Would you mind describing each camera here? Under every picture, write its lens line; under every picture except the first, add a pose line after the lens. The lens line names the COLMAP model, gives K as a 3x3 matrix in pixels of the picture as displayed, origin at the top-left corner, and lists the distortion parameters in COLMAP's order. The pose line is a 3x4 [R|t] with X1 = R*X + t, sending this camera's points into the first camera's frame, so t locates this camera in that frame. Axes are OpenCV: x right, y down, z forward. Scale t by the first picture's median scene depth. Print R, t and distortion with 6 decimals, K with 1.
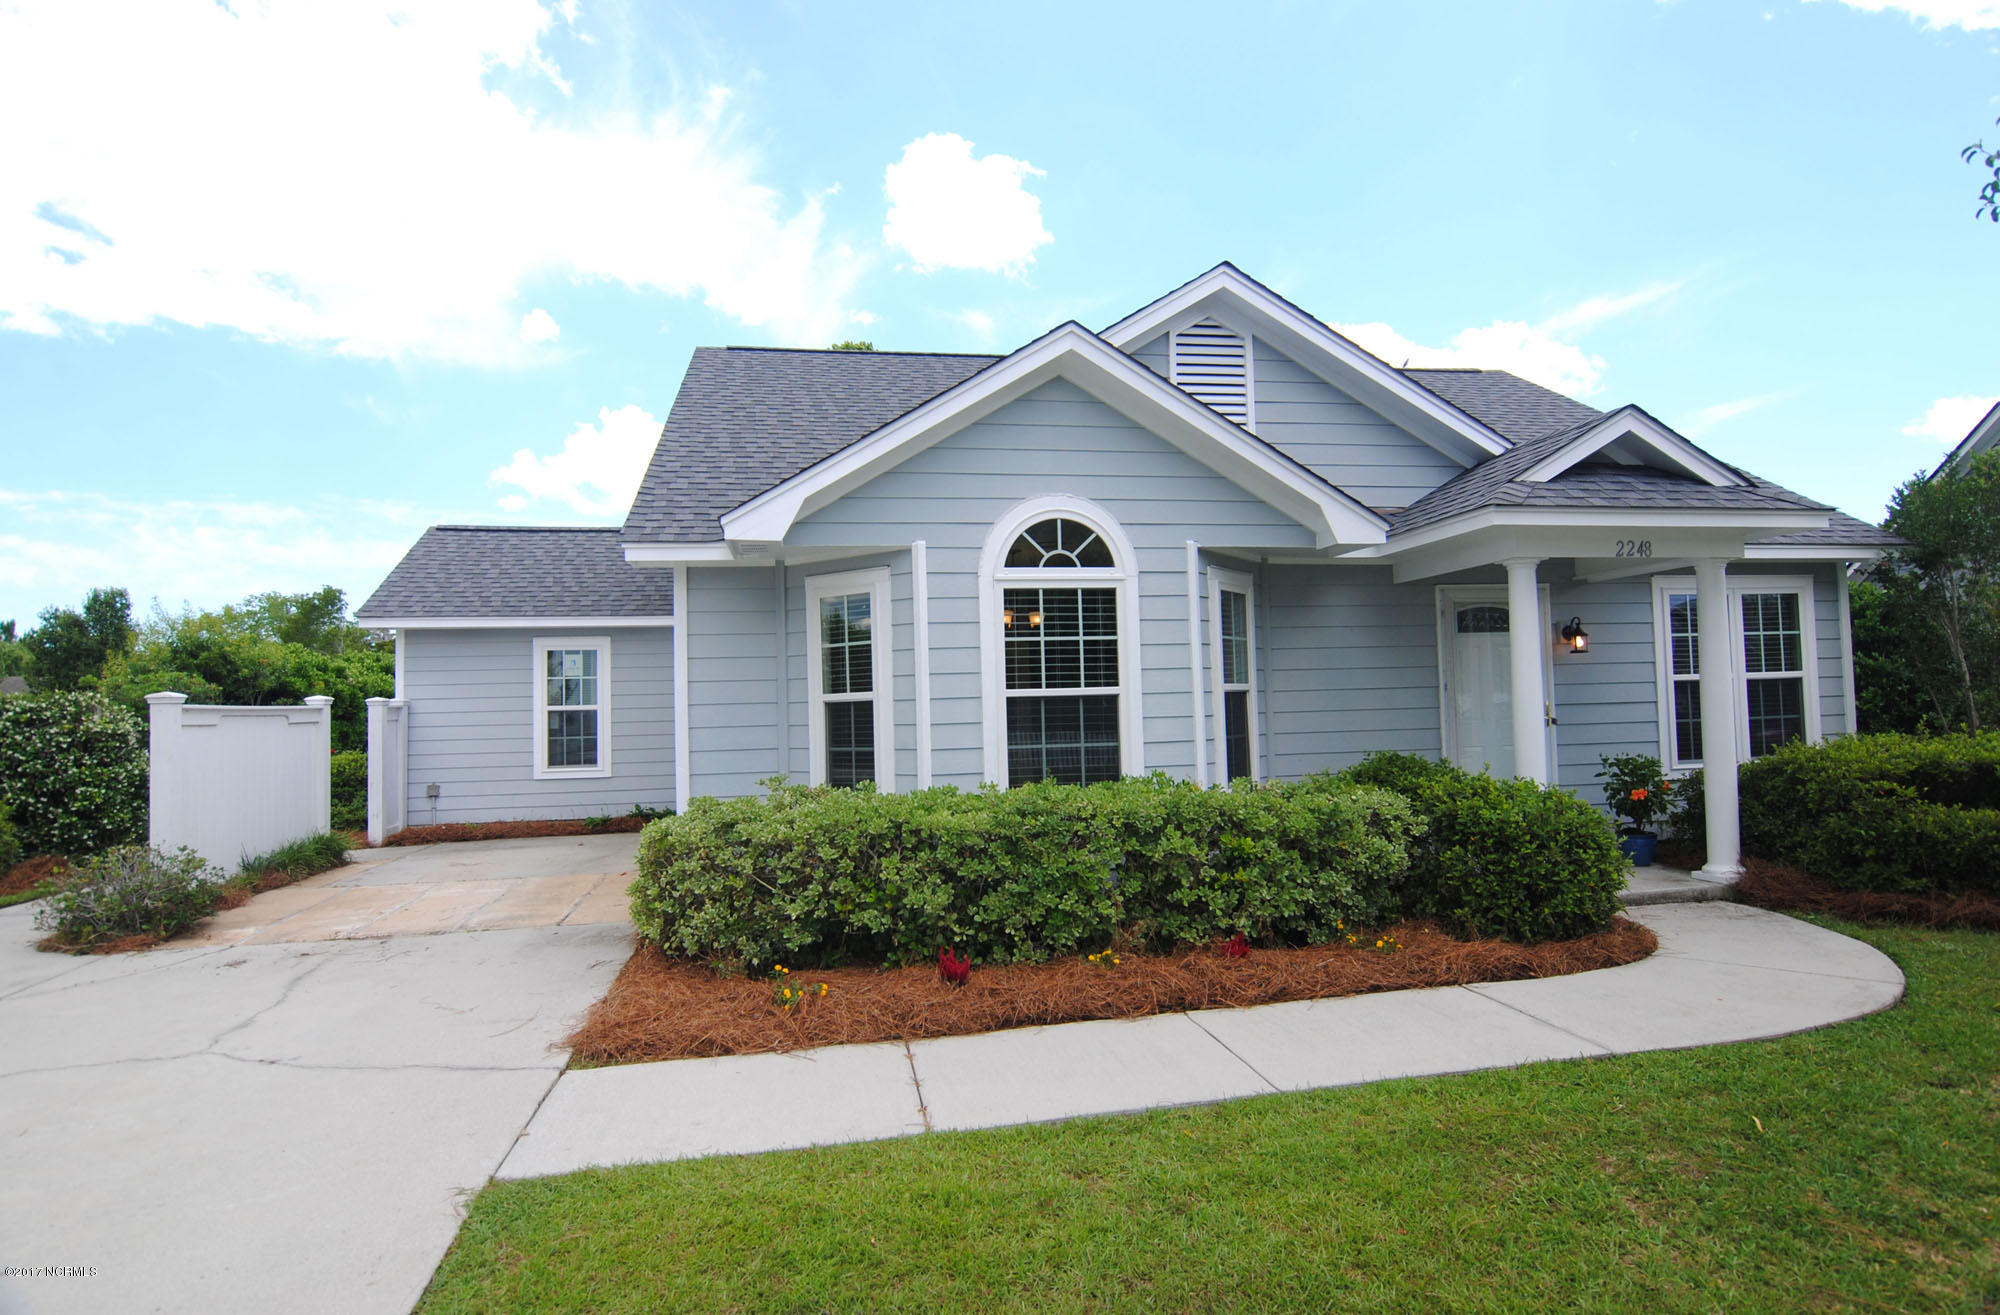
lens RADIAL K [[1067.1, 0, 993.0], [0, 1067.1, 652.5], [0, 0, 1]] dist [0.005615, -0.021778]
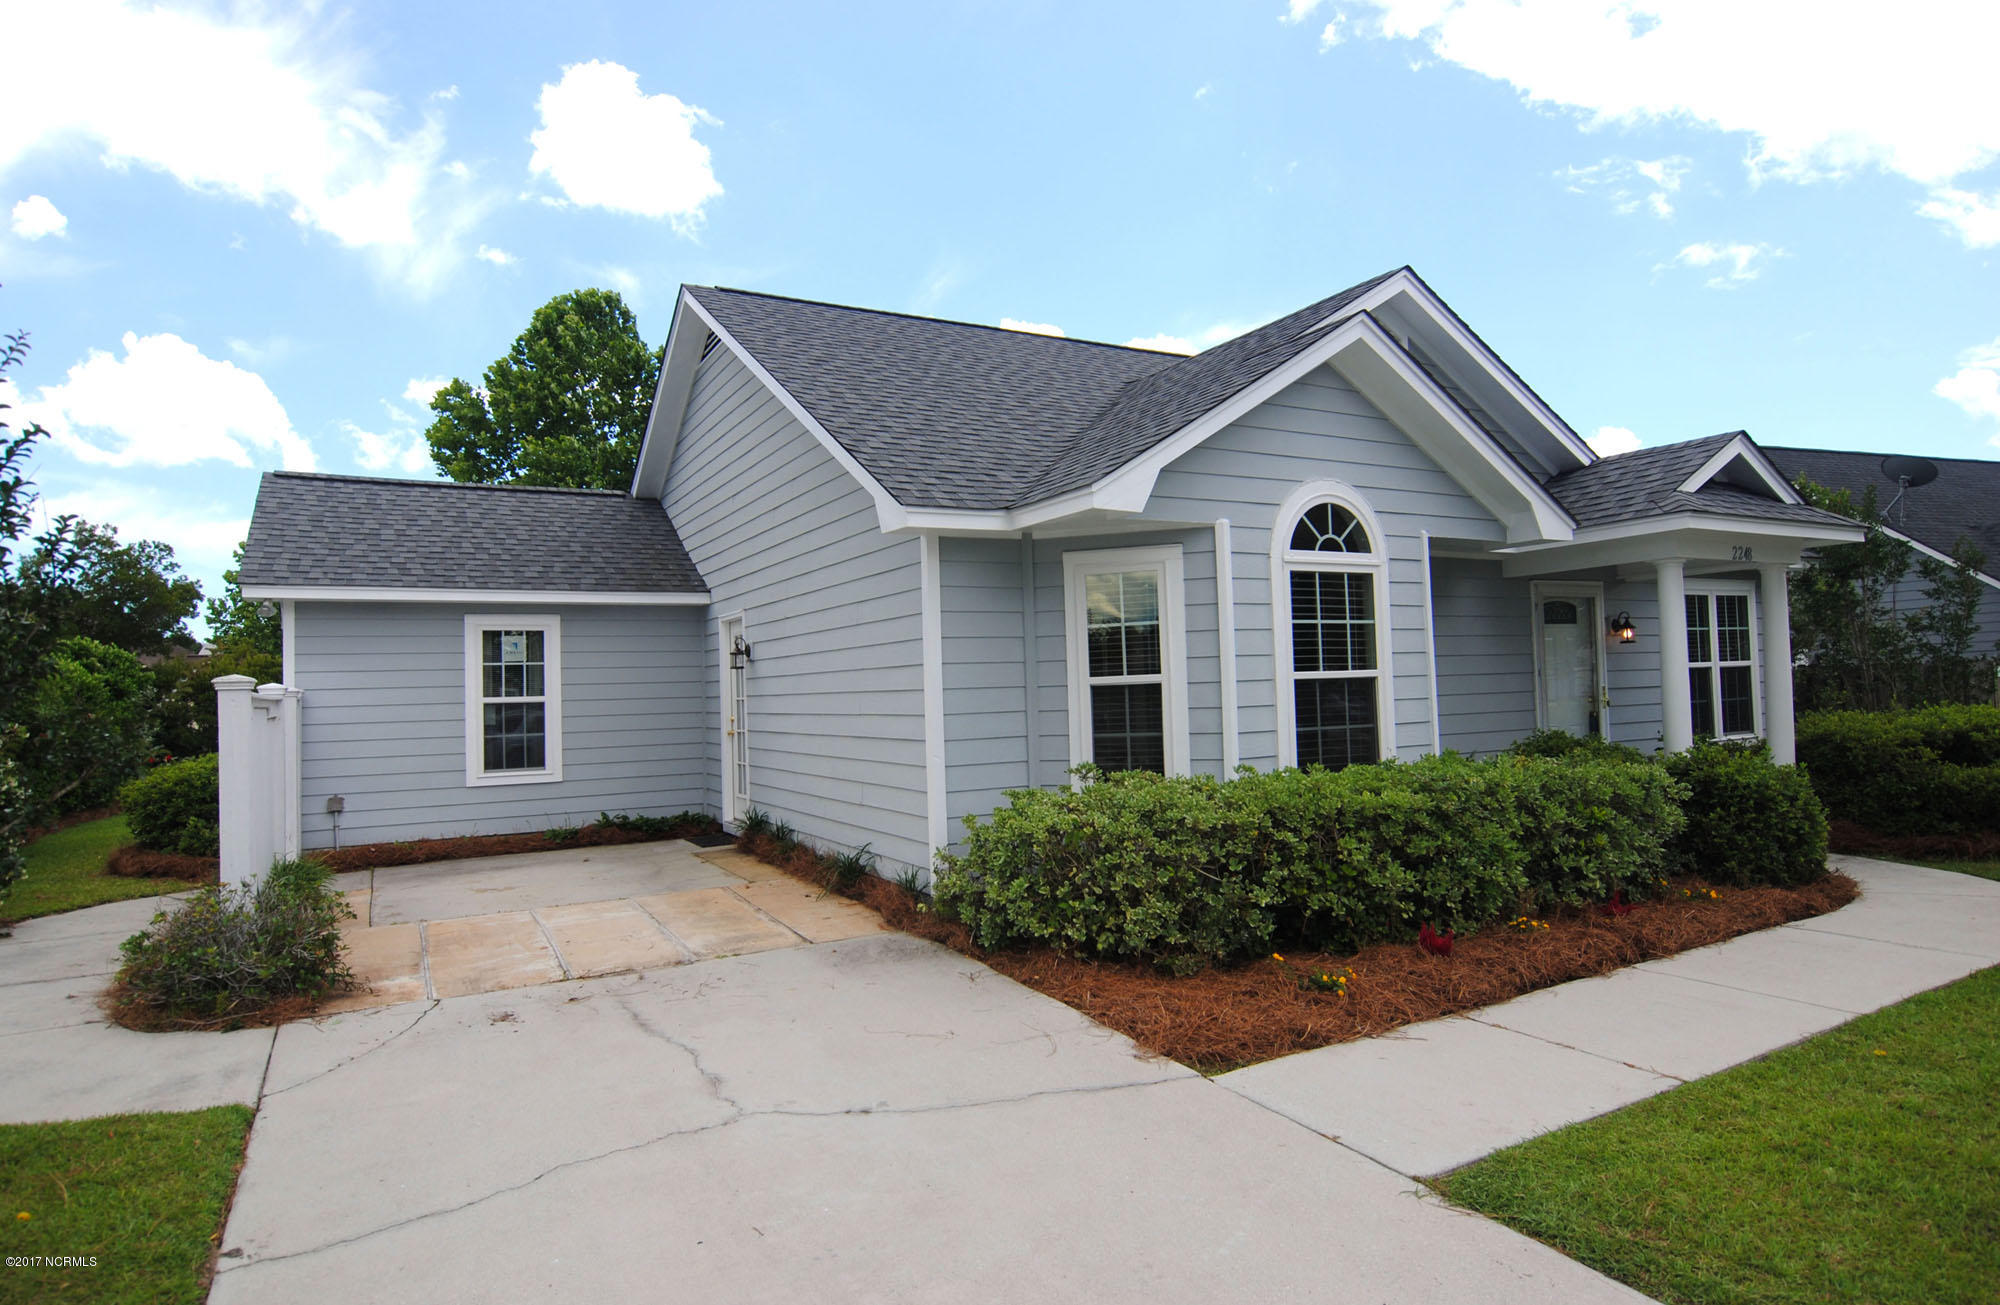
lens RADIAL K [[1125.0, 0, 988.0], [0, 1125.0, 647.8], [0, 0, 1]] dist [0.005018, -0.021482]
pose [[0.948858, 0.009168, 0.315571, -0.578150], [-0.009510, 0.999955, -0.000453, 0.014878], [-0.315561, -0.002571, 0.948902, 0.089731]]
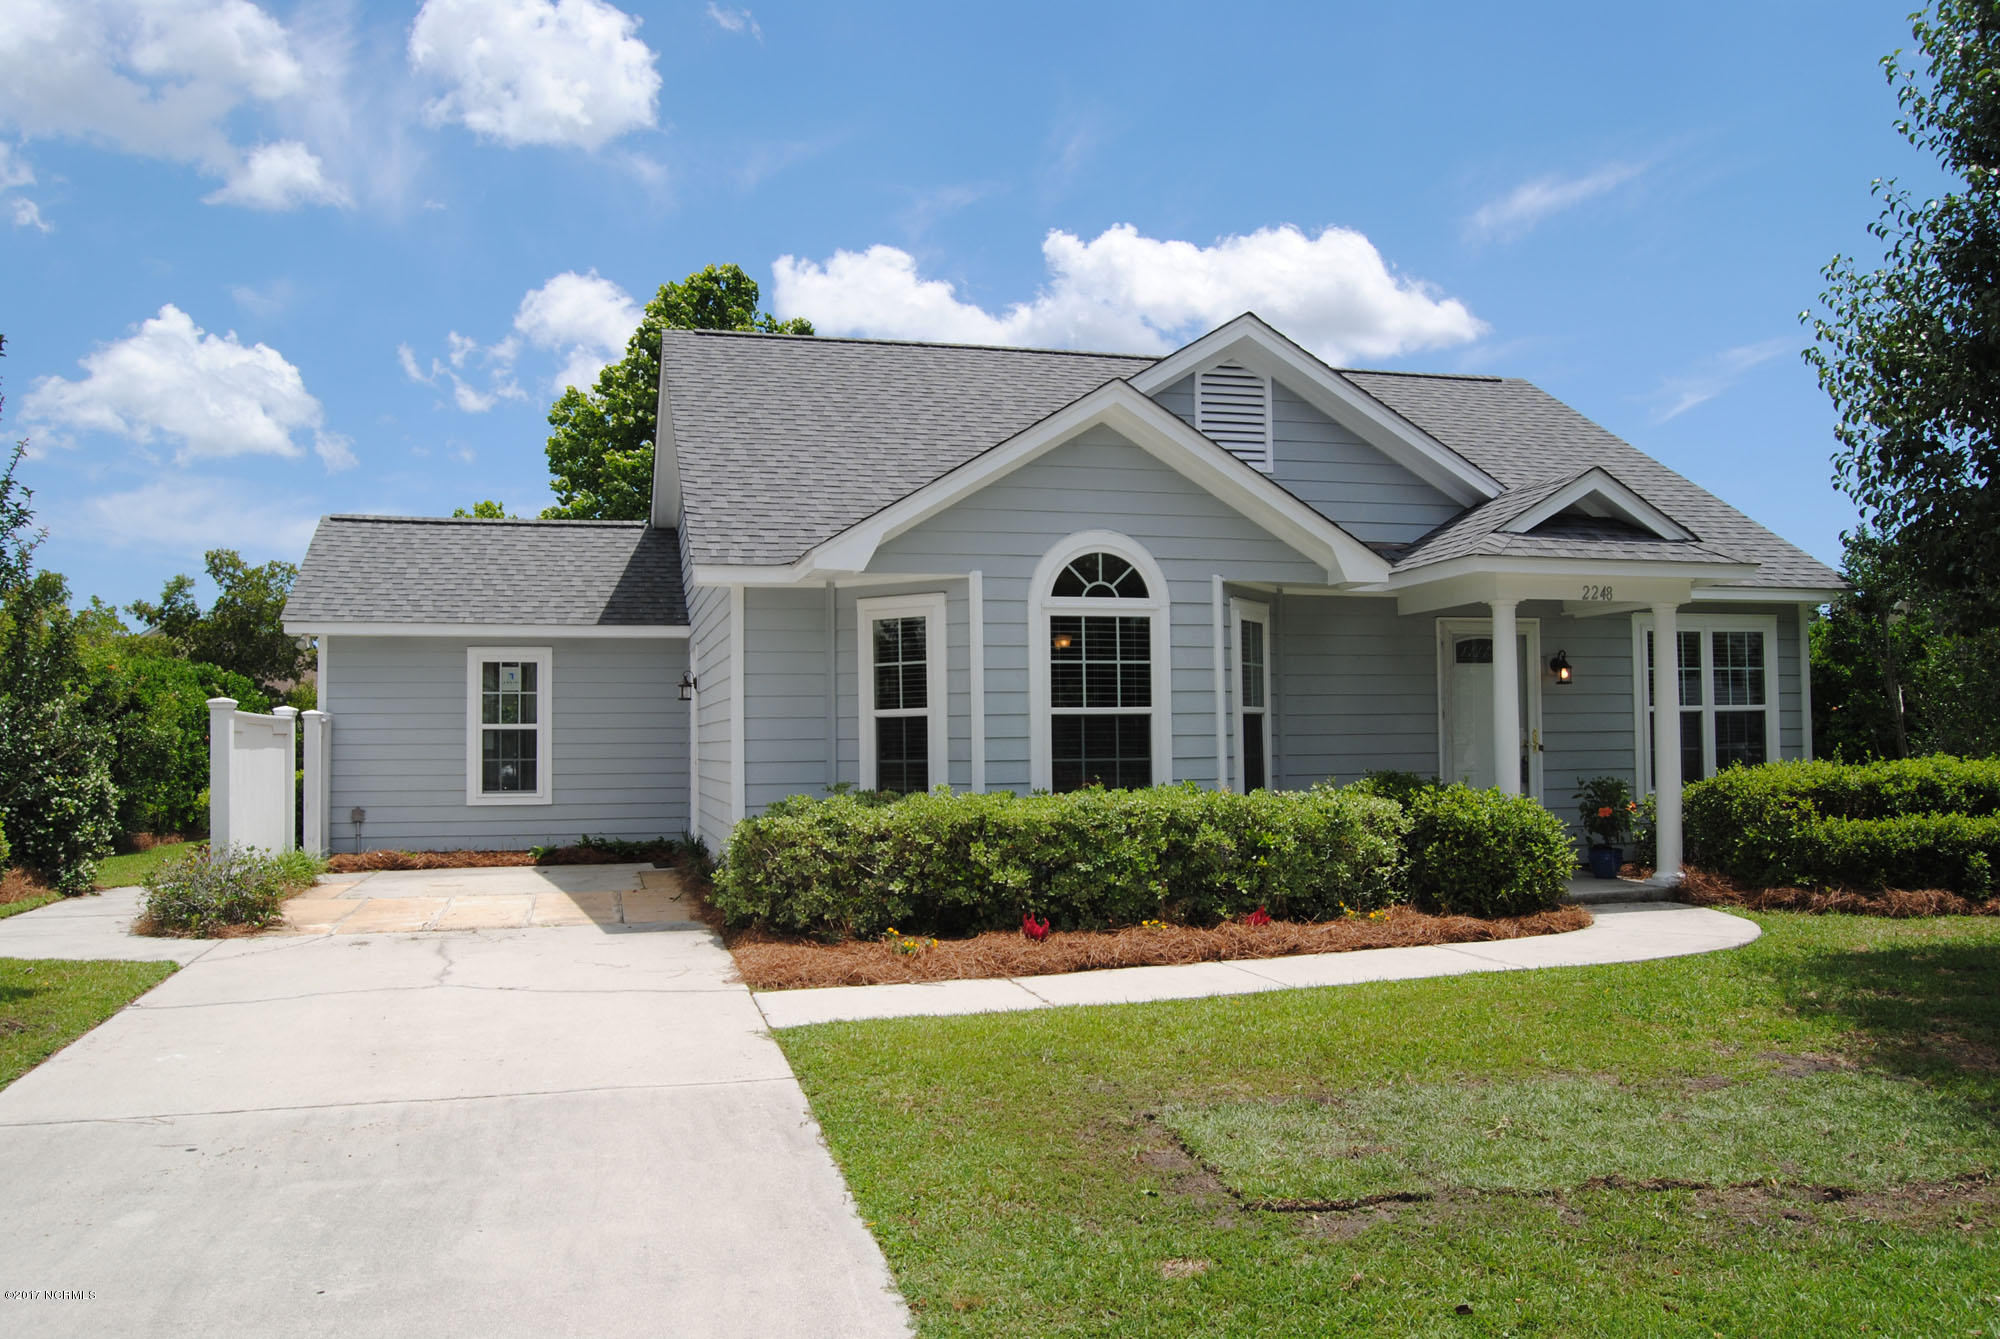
lens RADIAL K [[1548.3, 0, 1000.0], [0, 1548.3, 669.5], [0, 0, 1]] dist [-0.088783, 0.009821]
pose [[0.995992, 0.018483, 0.087513, -0.176828], [-0.018293, 0.999828, -0.002971, 0.000940], [-0.087553, 0.001359, 0.996159, -0.571863]]
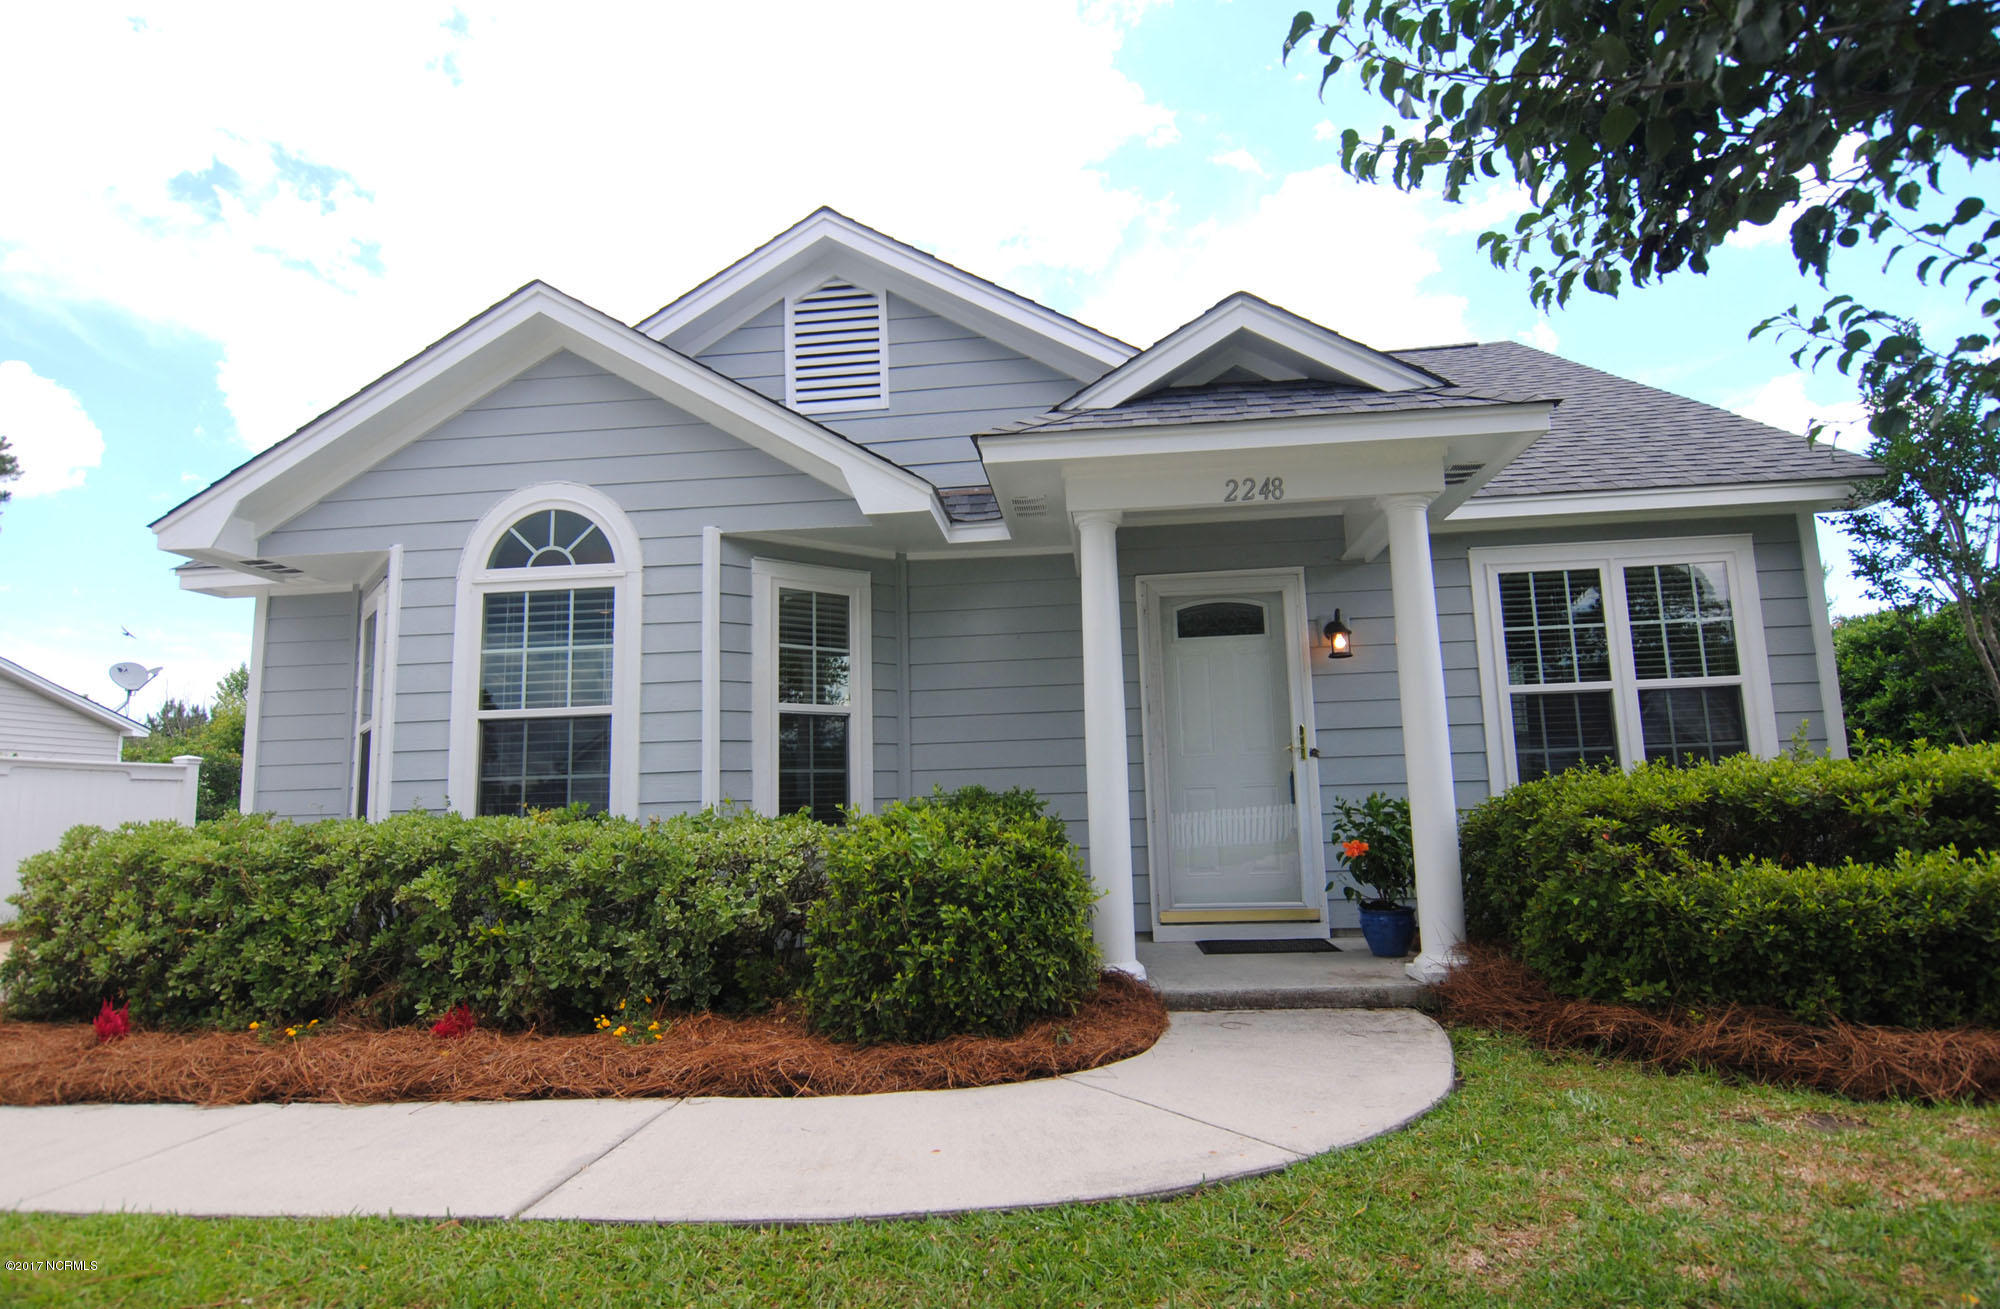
lens RADIAL K [[1071.9, 0, 991.7], [0, 1071.9, 645.9], [0, 0, 1]] dist [0.003319, -0.019682]
pose [[0.961792, -0.043276, -0.270339, 0.624020], [0.017265, 0.995050, -0.097865, 0.072289], [0.273236, 0.089459, 0.957778, 0.283635]]
